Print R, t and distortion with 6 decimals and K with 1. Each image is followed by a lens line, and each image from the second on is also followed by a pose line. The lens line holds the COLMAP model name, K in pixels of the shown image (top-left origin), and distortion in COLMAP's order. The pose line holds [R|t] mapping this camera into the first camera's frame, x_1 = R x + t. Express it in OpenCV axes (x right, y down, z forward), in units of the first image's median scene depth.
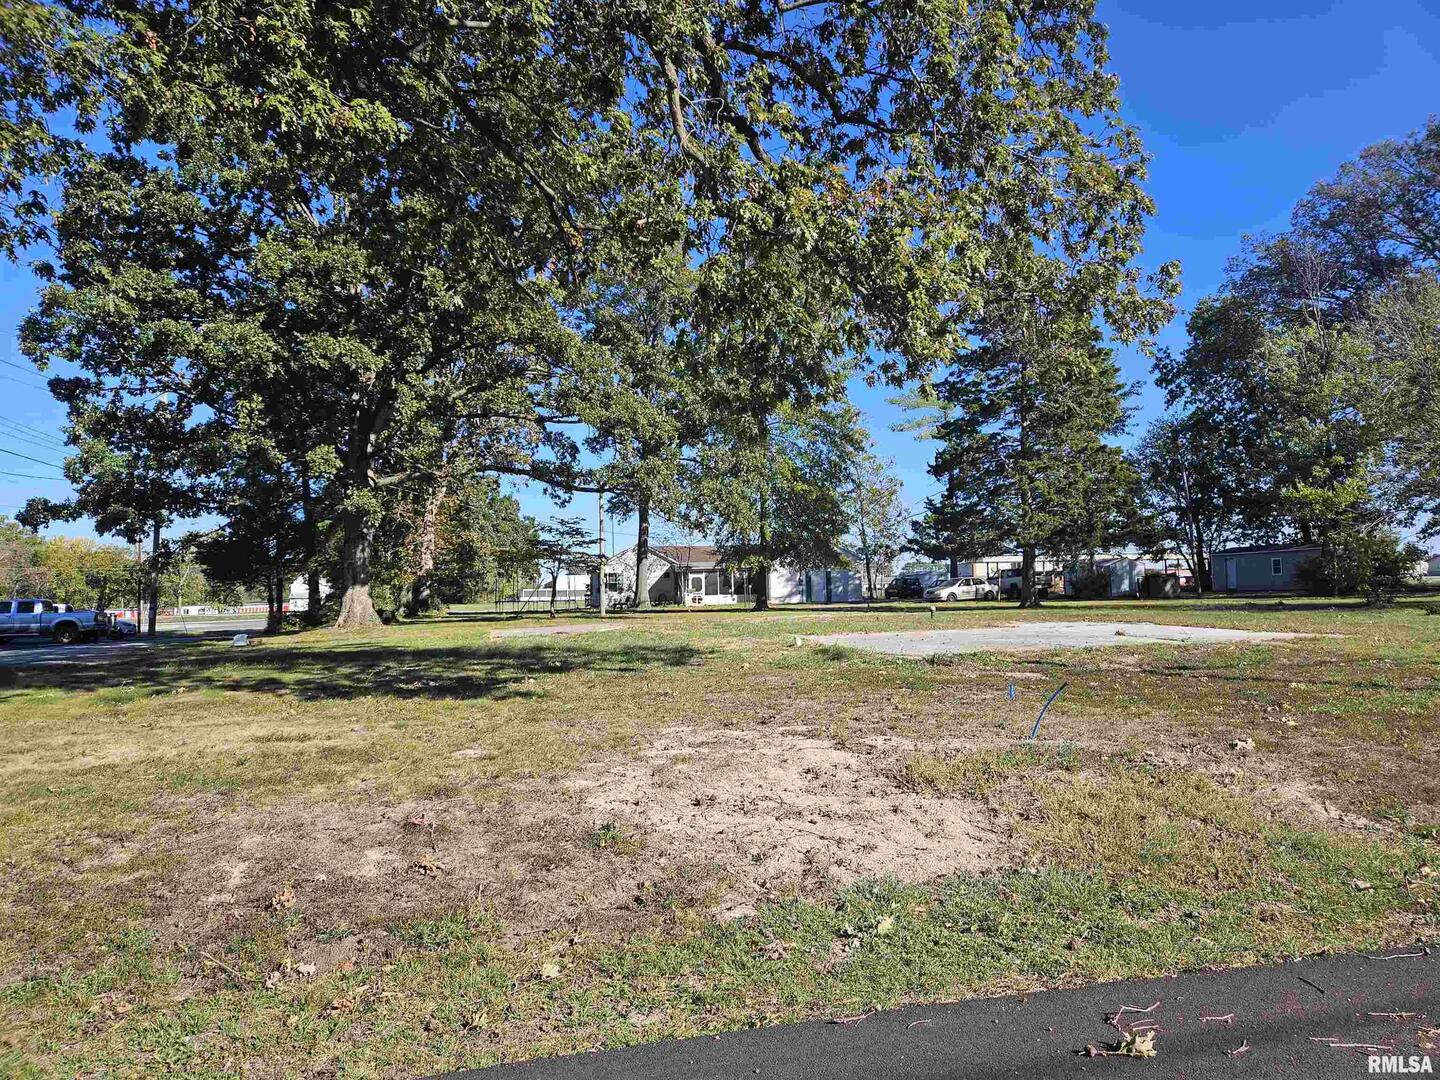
lens RADIAL K [[963.9, 0, 720.0], [0, 963.9, 540.0], [0, 0, 1]] dist [0.069153, 0.000819]
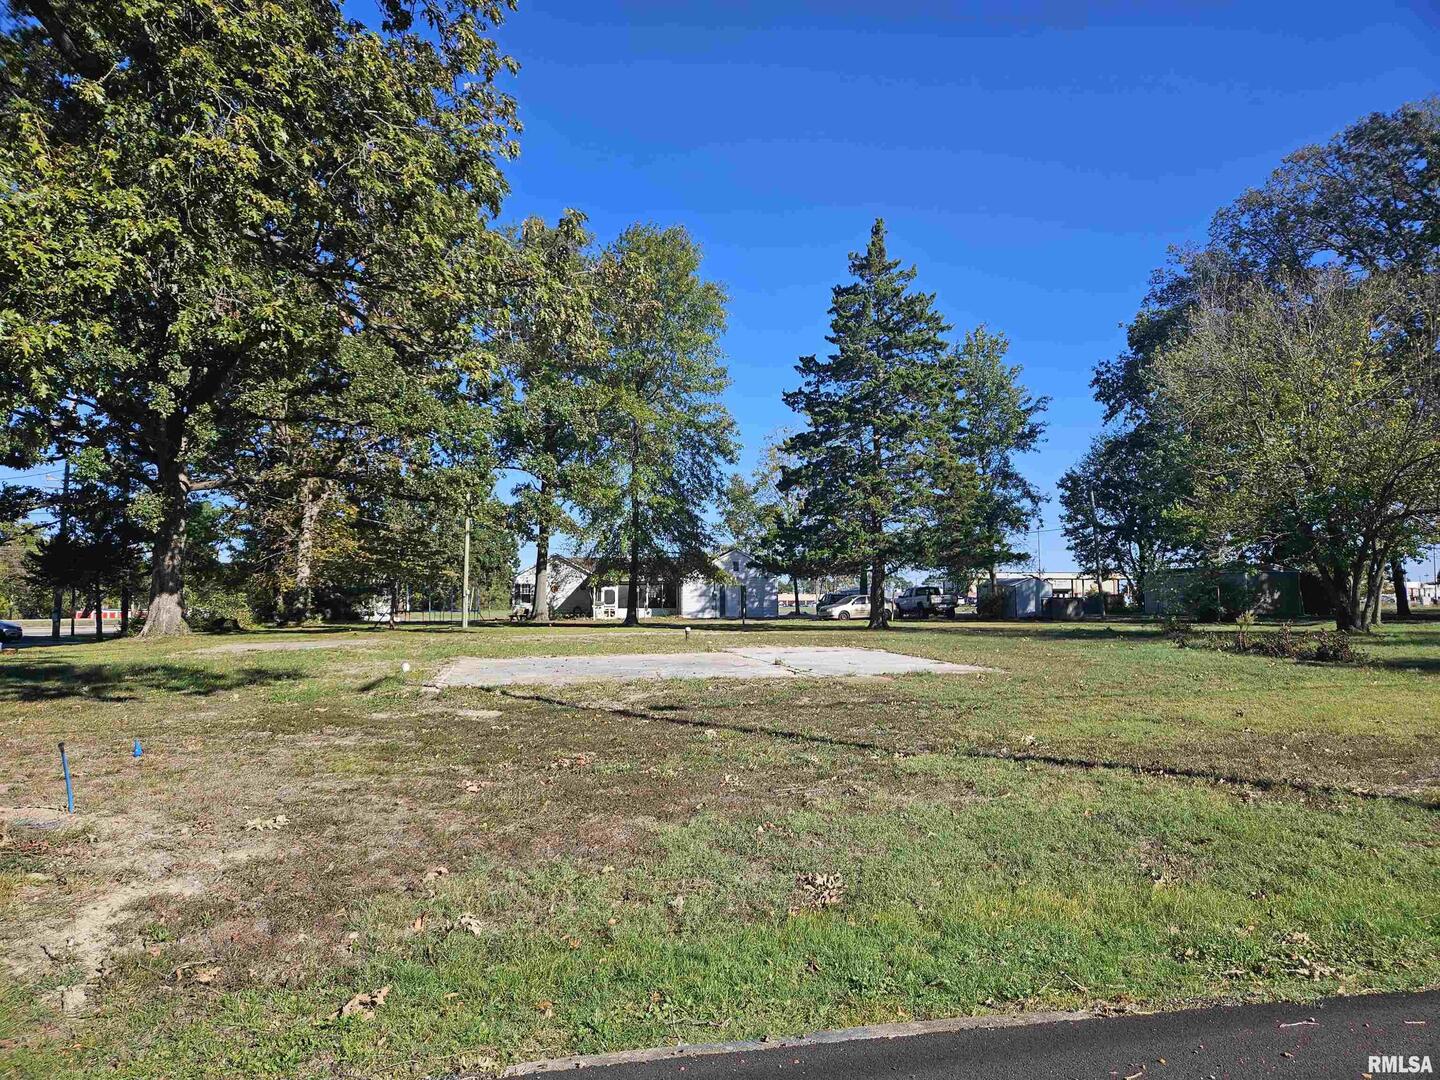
lens RADIAL K [[963.9, 0, 720.0], [0, 963.9, 540.0], [0, 0, 1]] dist [0.069153, 0.000819]
pose [[0.999230, 0.016383, -0.035653, 0.124232], [-0.016787, 0.999798, -0.011056, -0.002975], [0.035465, 0.011646, 0.999303, 0.026861]]
